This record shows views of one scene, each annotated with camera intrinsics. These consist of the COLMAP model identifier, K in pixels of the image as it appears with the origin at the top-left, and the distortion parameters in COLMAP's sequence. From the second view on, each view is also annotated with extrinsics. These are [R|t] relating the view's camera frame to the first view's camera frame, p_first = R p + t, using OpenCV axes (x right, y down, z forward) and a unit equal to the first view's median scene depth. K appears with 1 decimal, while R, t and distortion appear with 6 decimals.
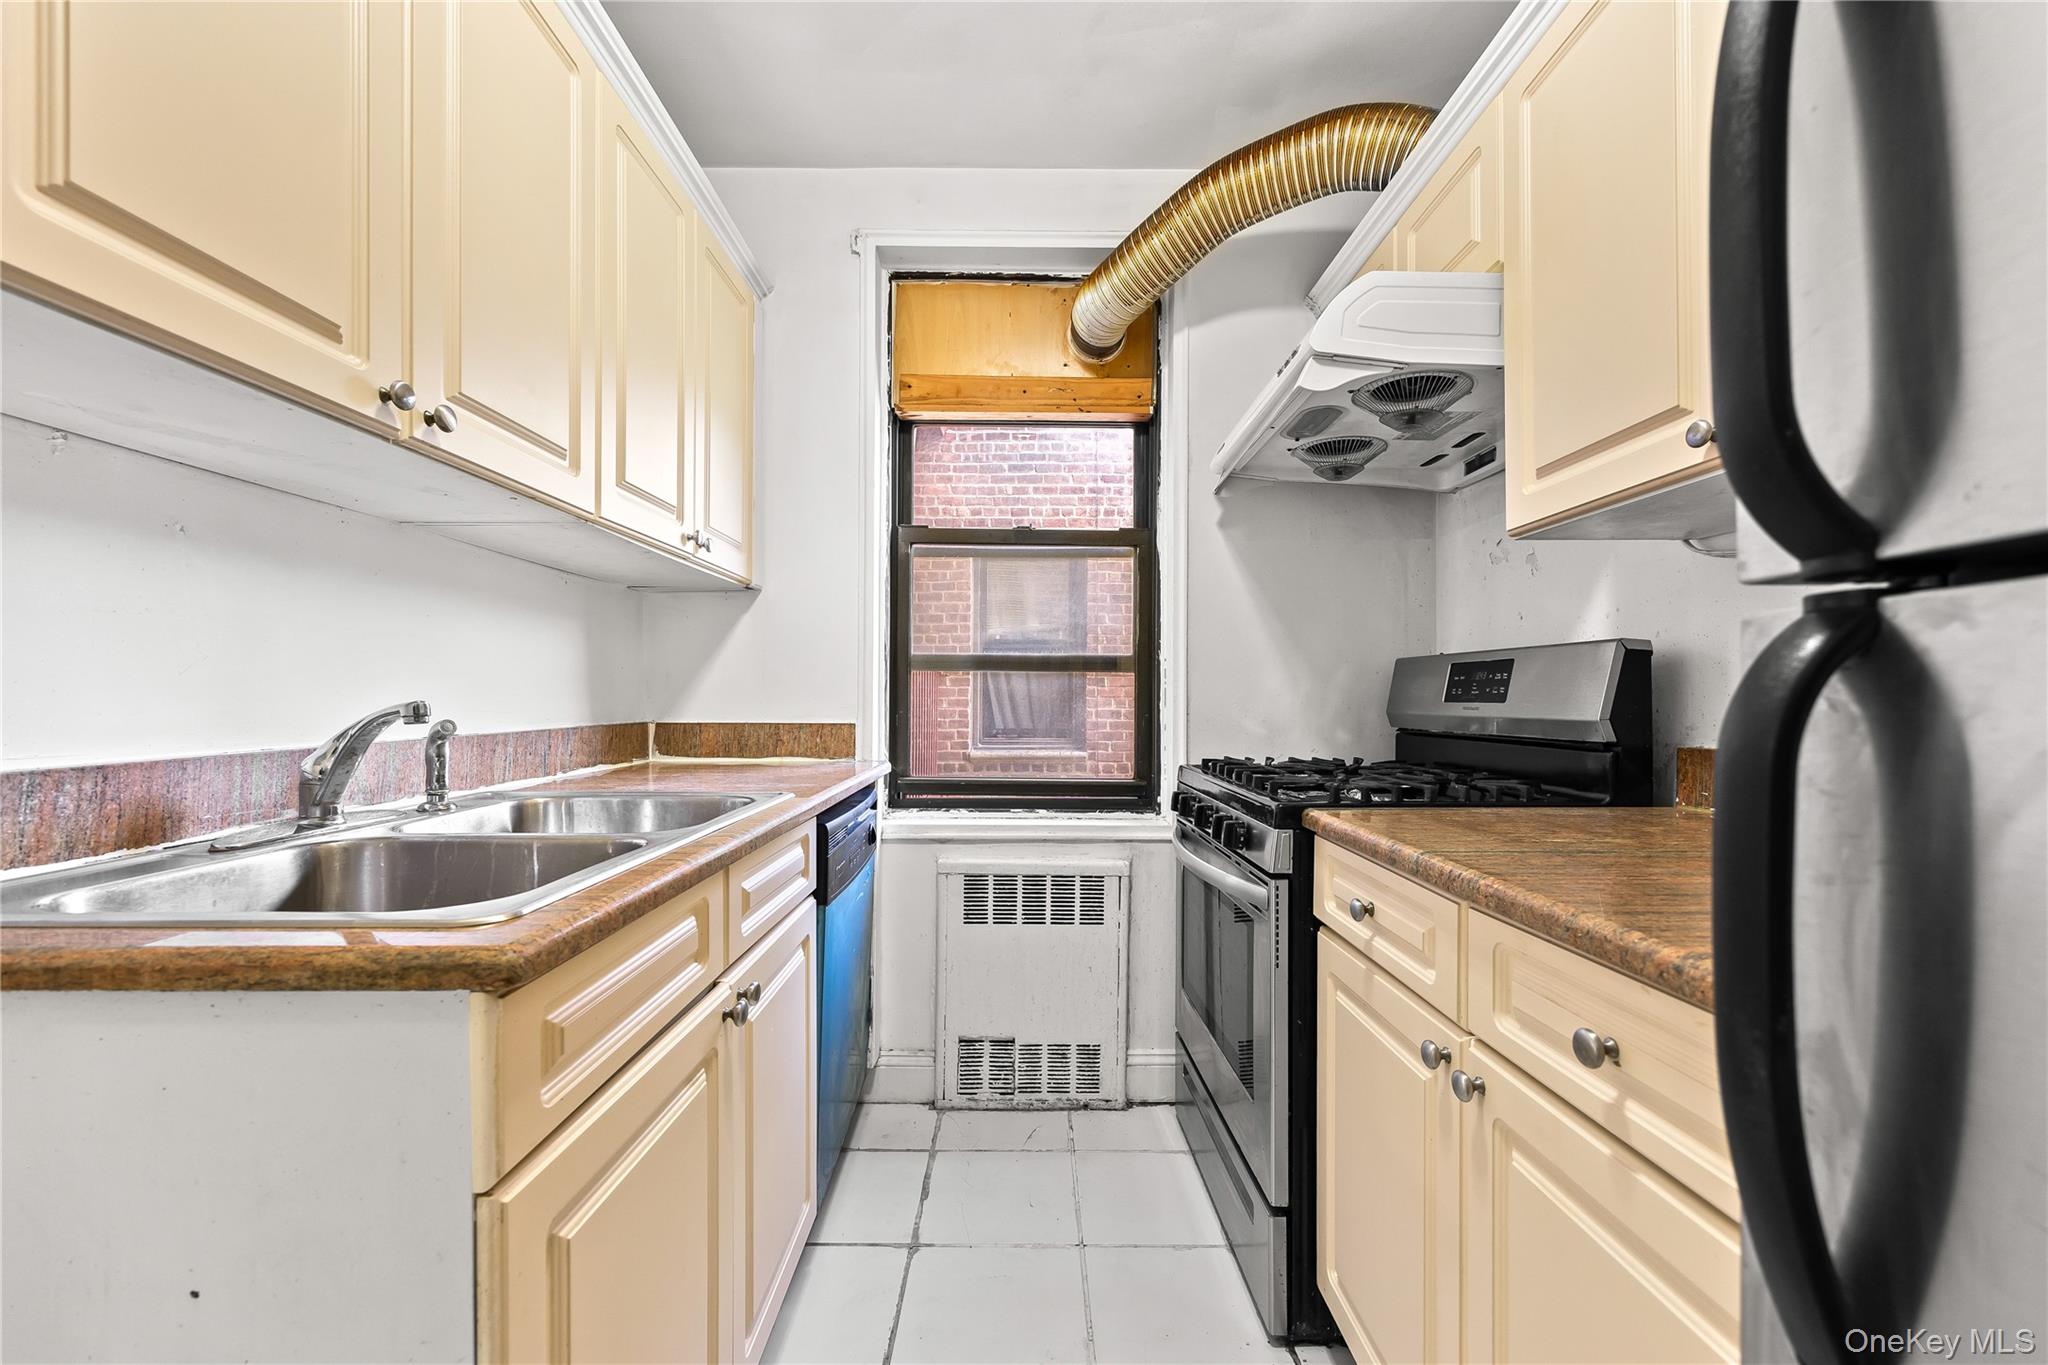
lens RADIAL K [[819.9, 0, 1023.5], [0, 819.9, 702.9], [0, 0, 1]] dist [-0.002550, 0.000027]
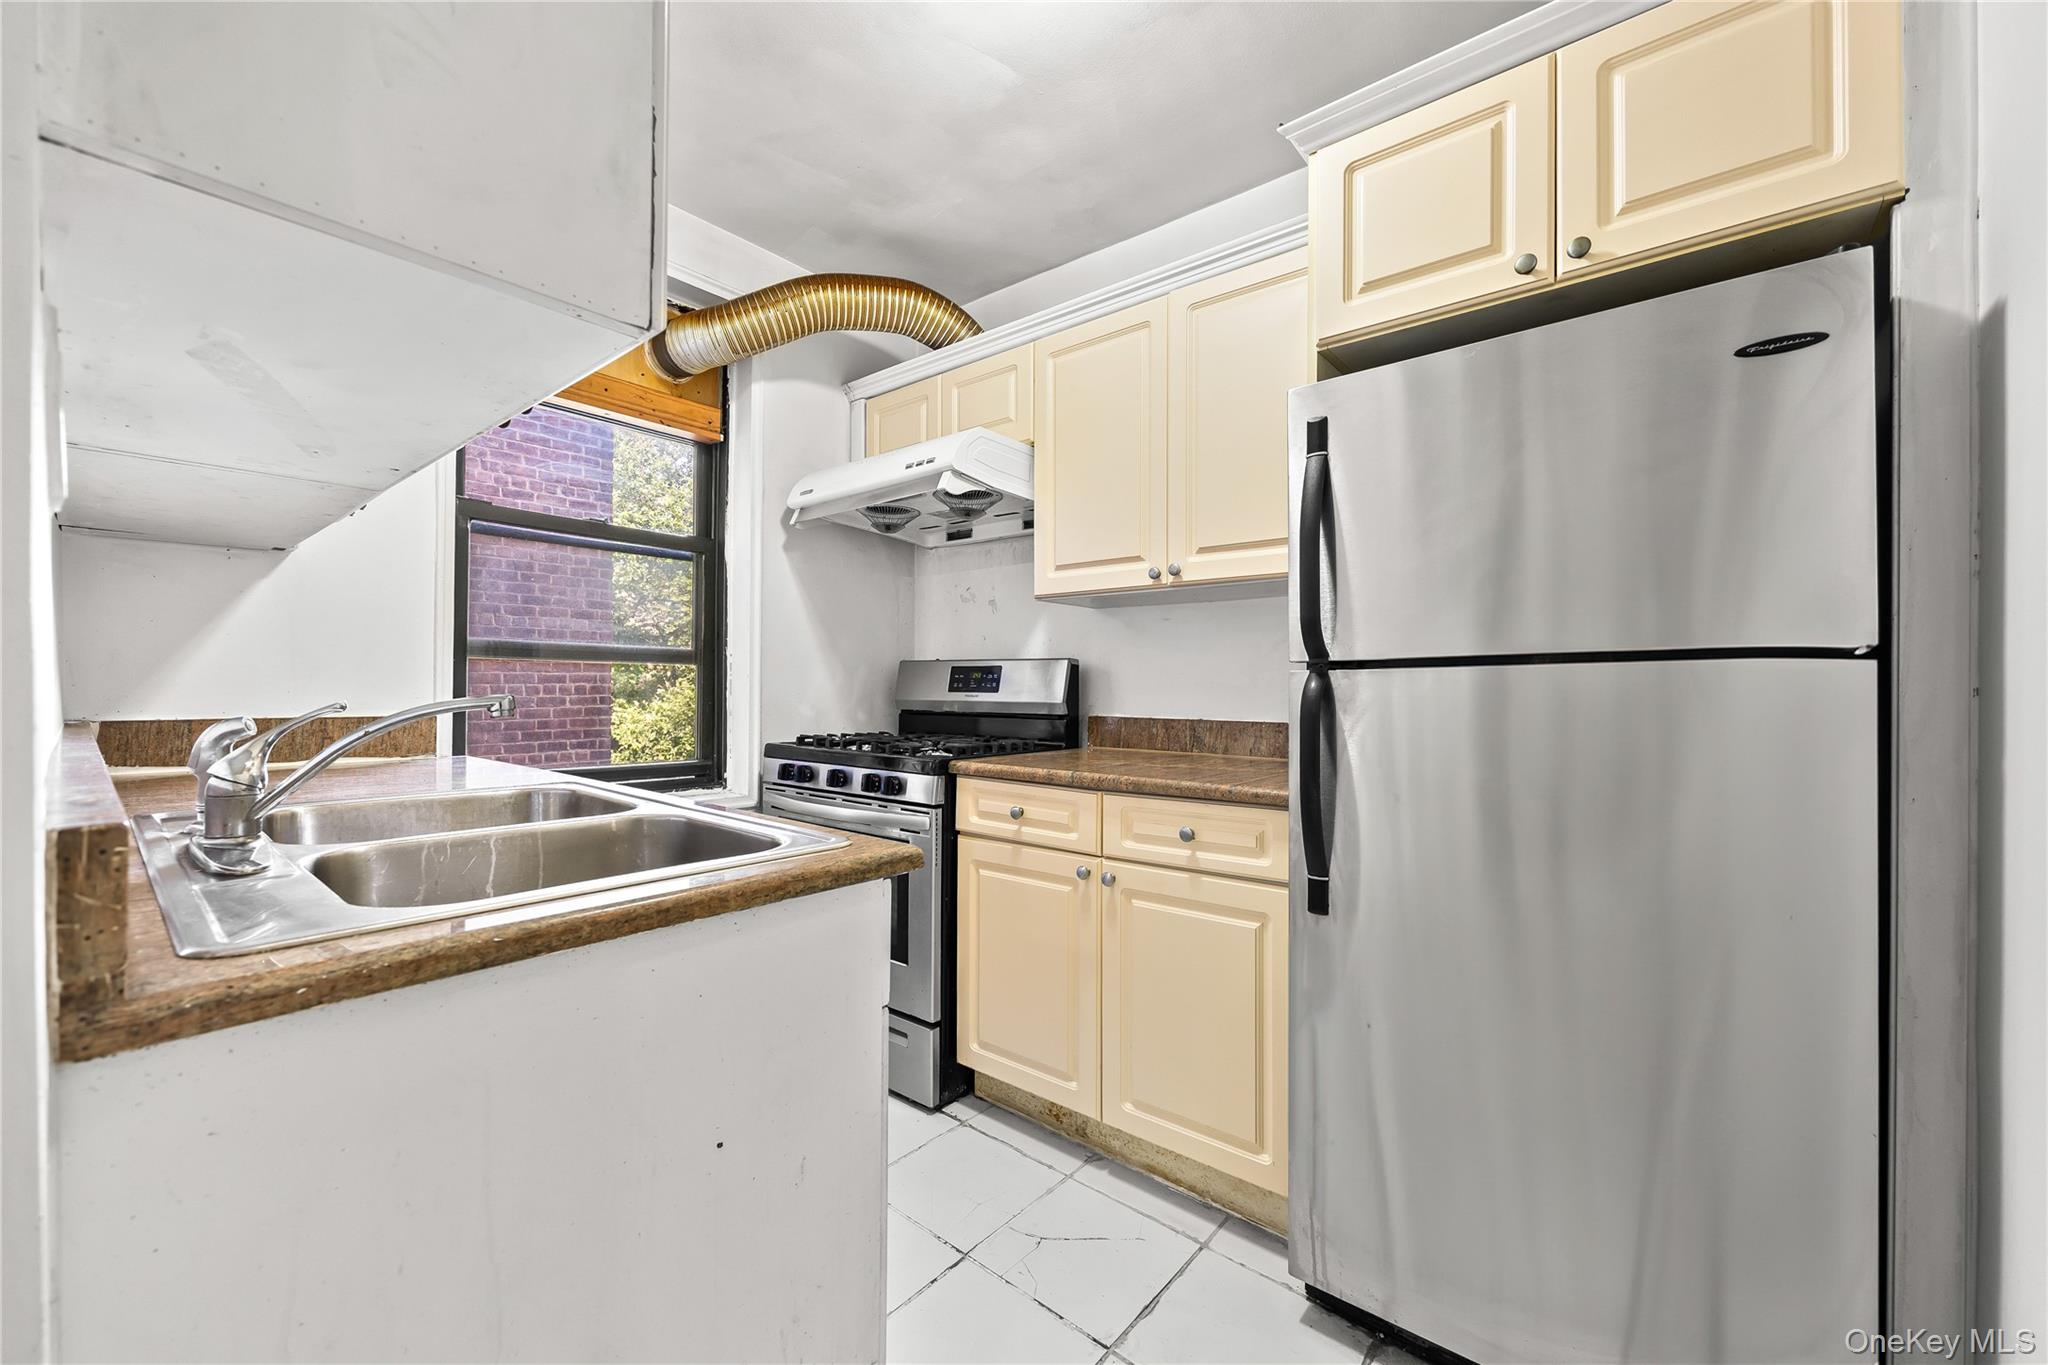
lens RADIAL K [[811.6, 0, 1022.3], [0, 811.6, 695.3], [0, 0, 1]] dist [-0.000896, -0.000140]
pose [[0.641103, -0.003147, 0.767448, -0.556207], [-0.003113, 0.999973, 0.006701, -0.005465], [-0.767449, -0.006686, 0.641076, -0.070867]]
